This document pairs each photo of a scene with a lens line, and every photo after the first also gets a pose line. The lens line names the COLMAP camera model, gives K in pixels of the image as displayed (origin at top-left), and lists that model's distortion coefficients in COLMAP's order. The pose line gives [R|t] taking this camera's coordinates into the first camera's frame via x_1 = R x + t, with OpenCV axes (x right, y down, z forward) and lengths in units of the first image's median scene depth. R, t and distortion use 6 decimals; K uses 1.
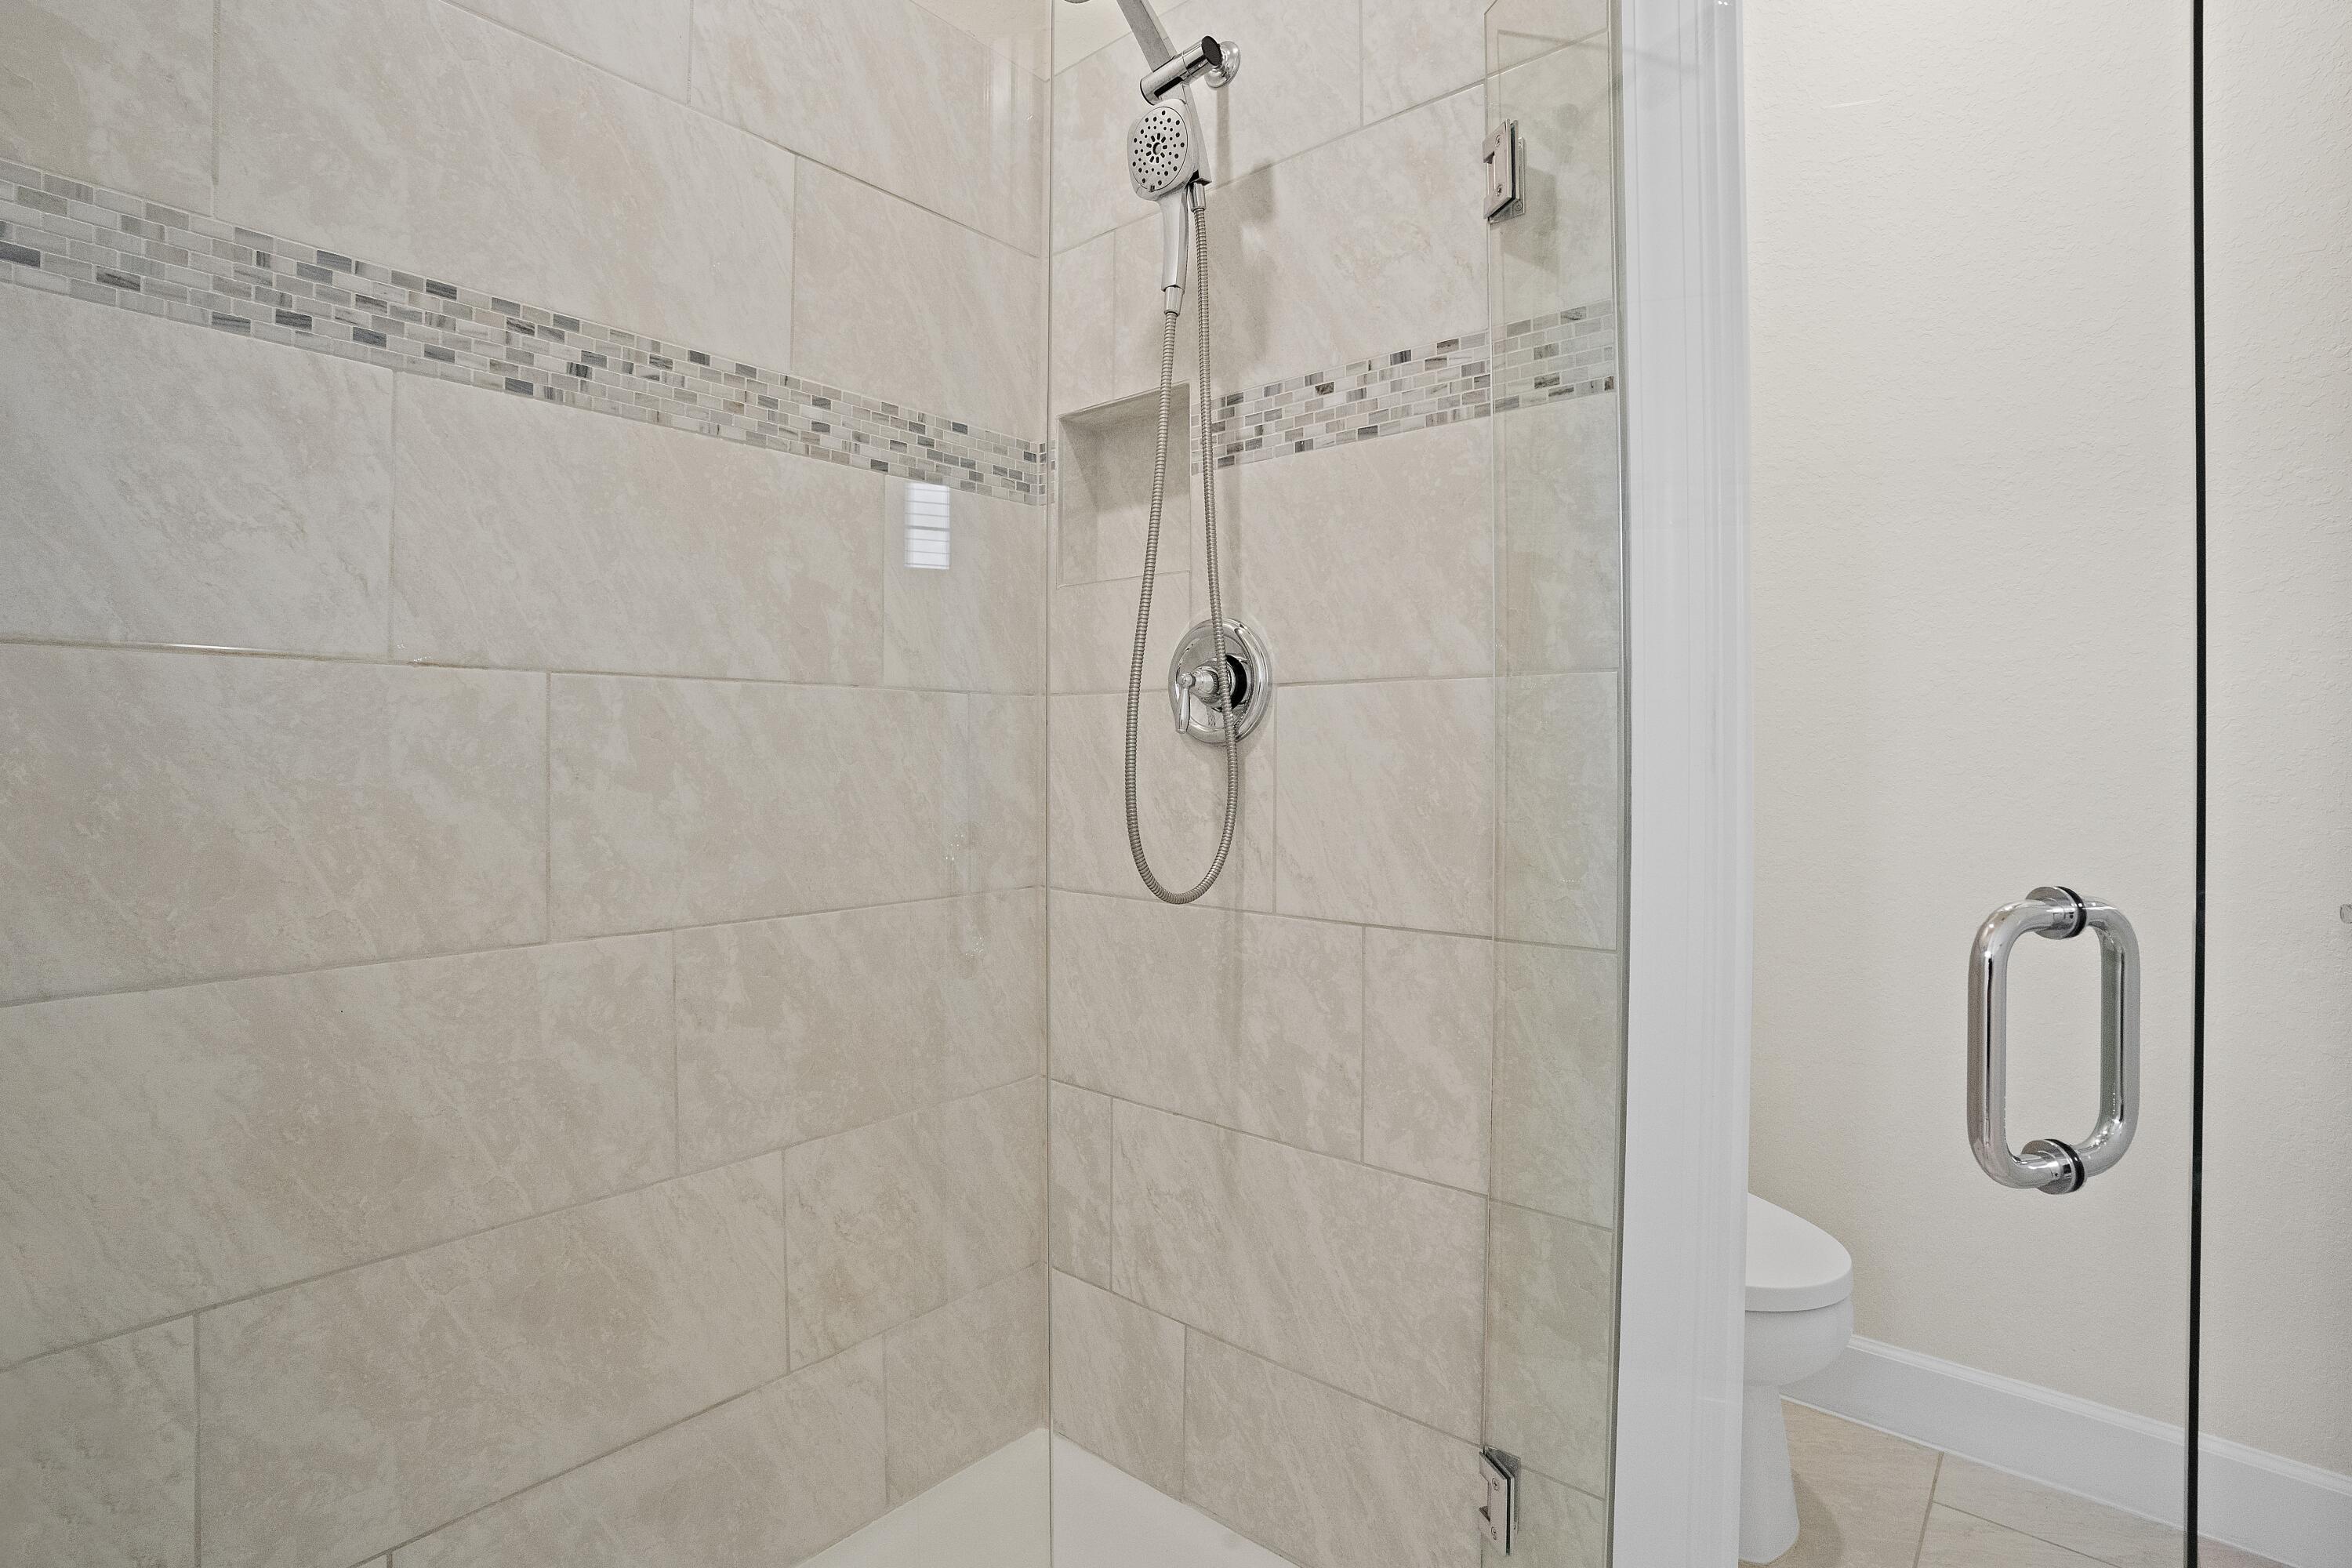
lens RADIAL K [[1119.4, 0, 1165.1], [0, 1119.4, 768.5], [0, 0, 1]] dist [-0.071059, 0.025550]
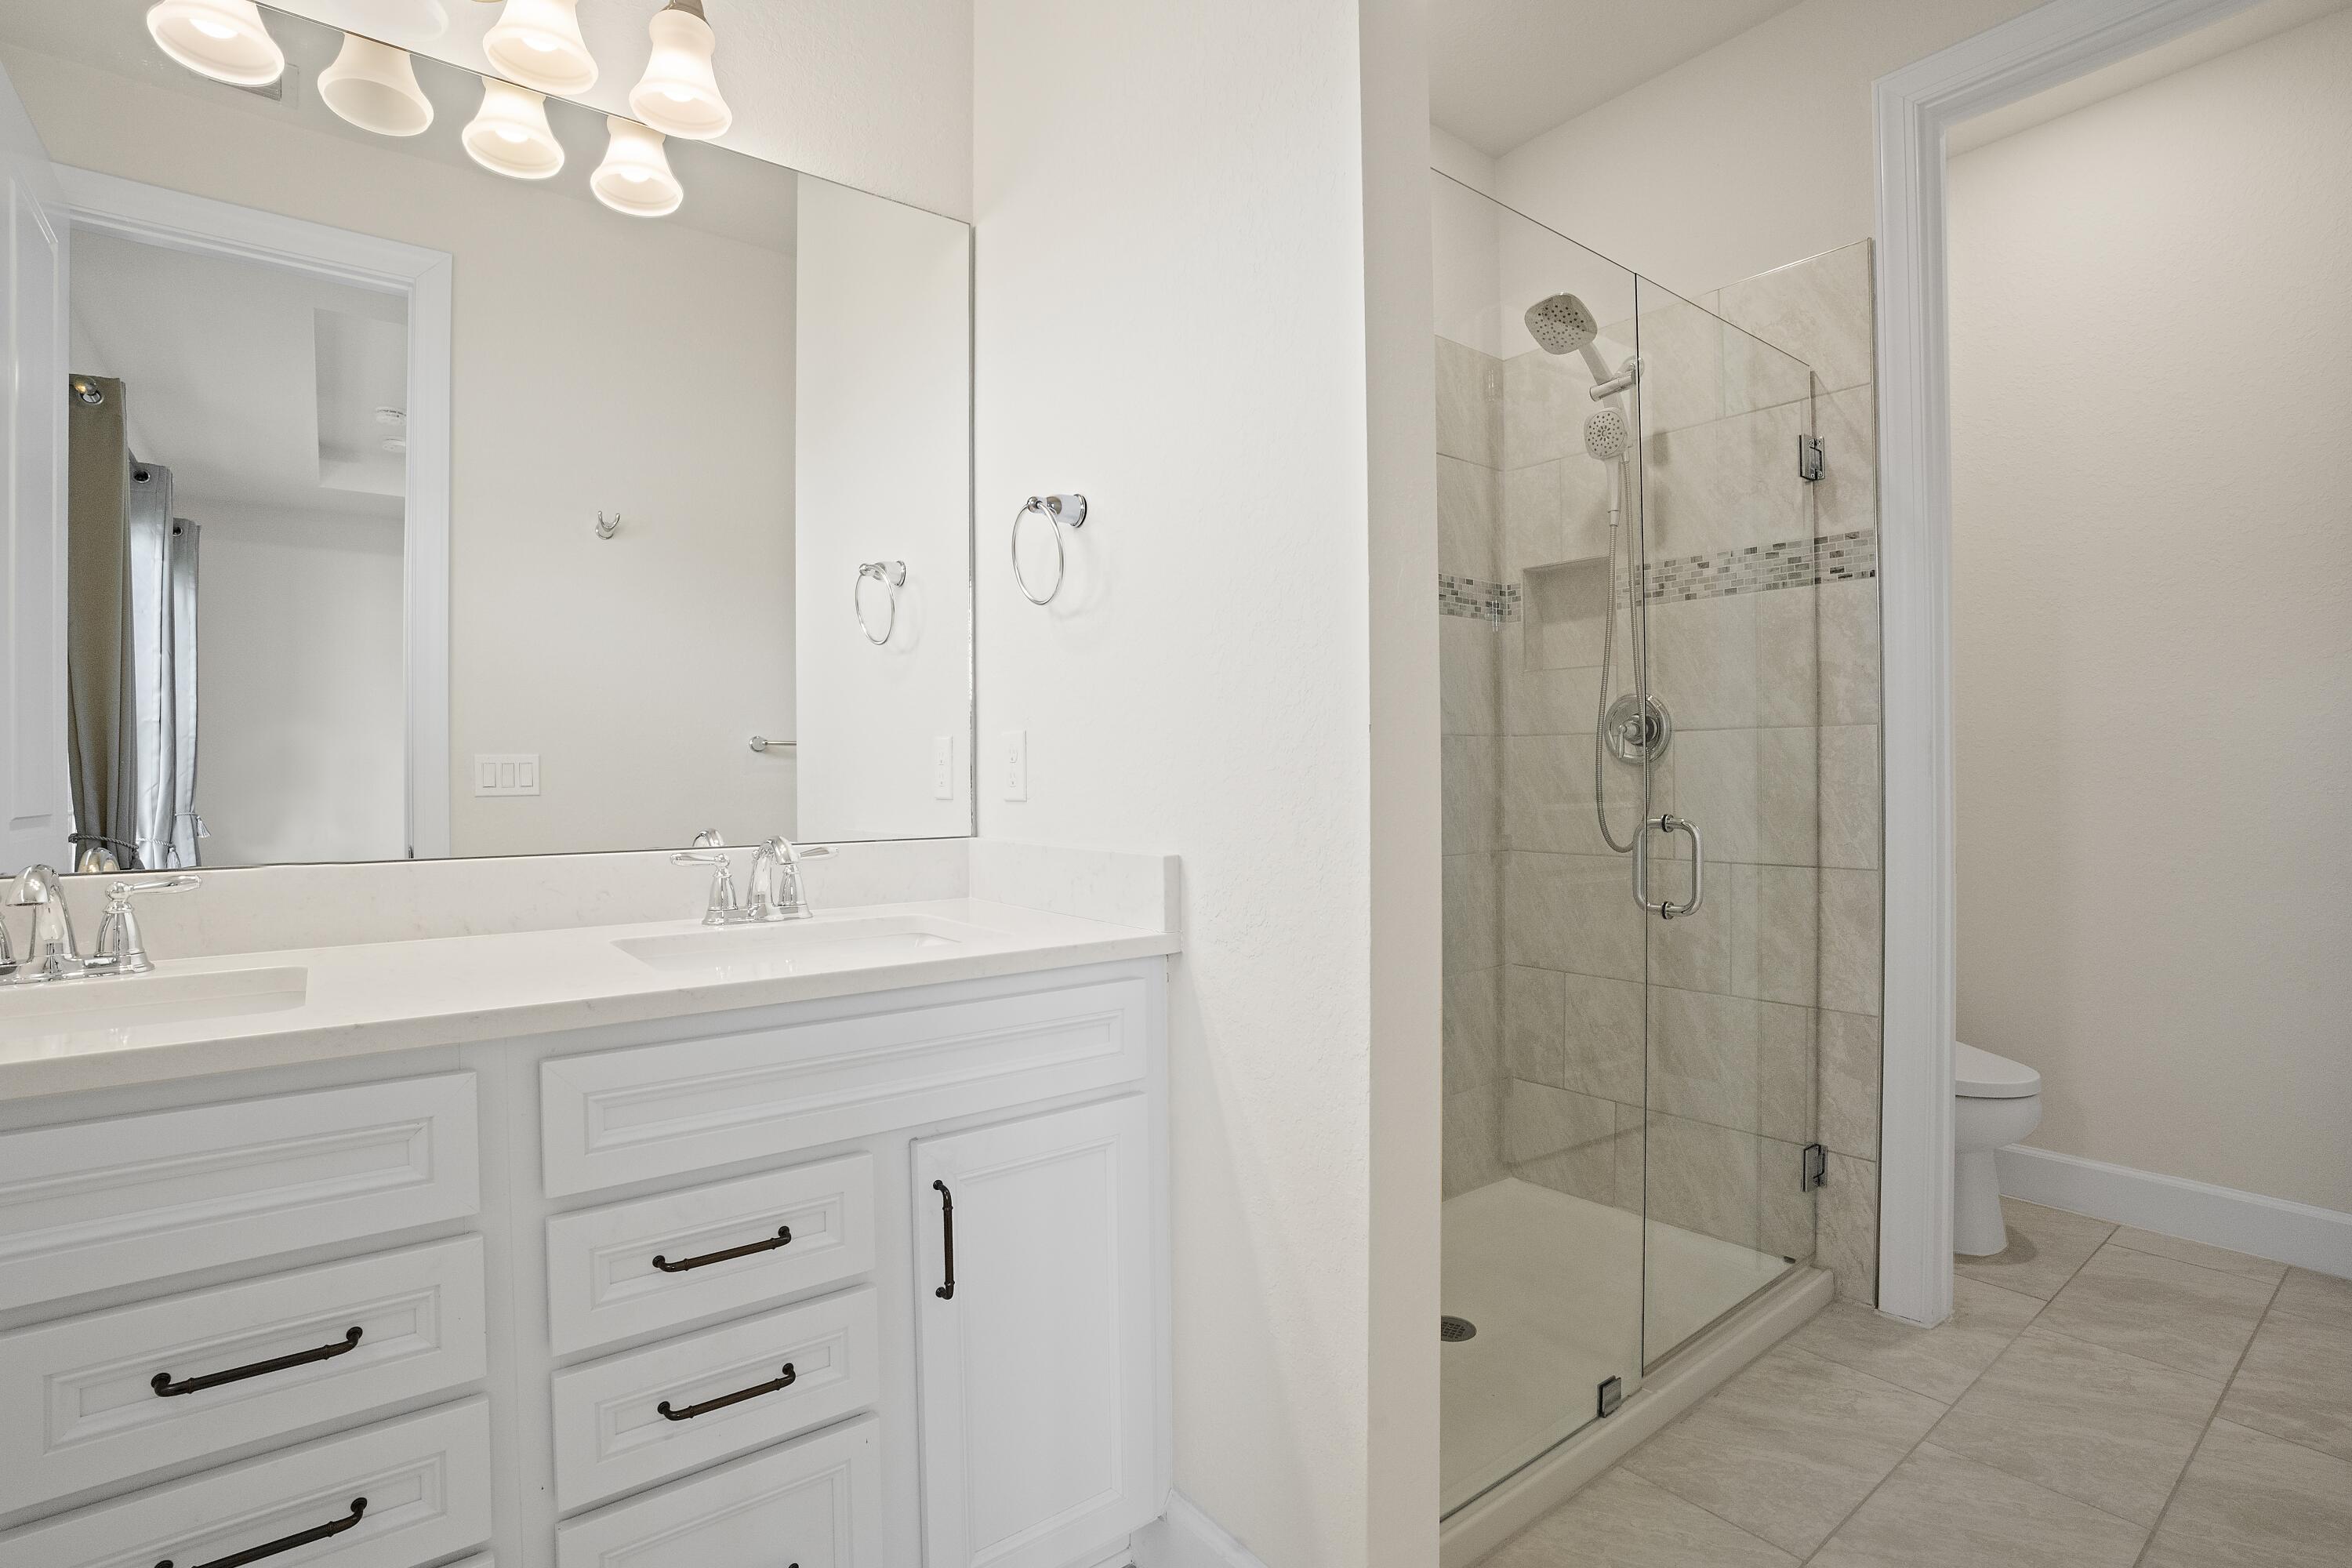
lens RADIAL K [[1119.4, 0, 1189.9], [0, 1119.4, 797.0], [0, 0, 1]] dist [-0.071059, 0.025550]
pose [[0.981925, -0.010085, -0.189002, -0.337149], [0.011815, 0.999898, 0.008026, 0.007272], [0.188902, -0.010114, 0.981944, -0.902432]]
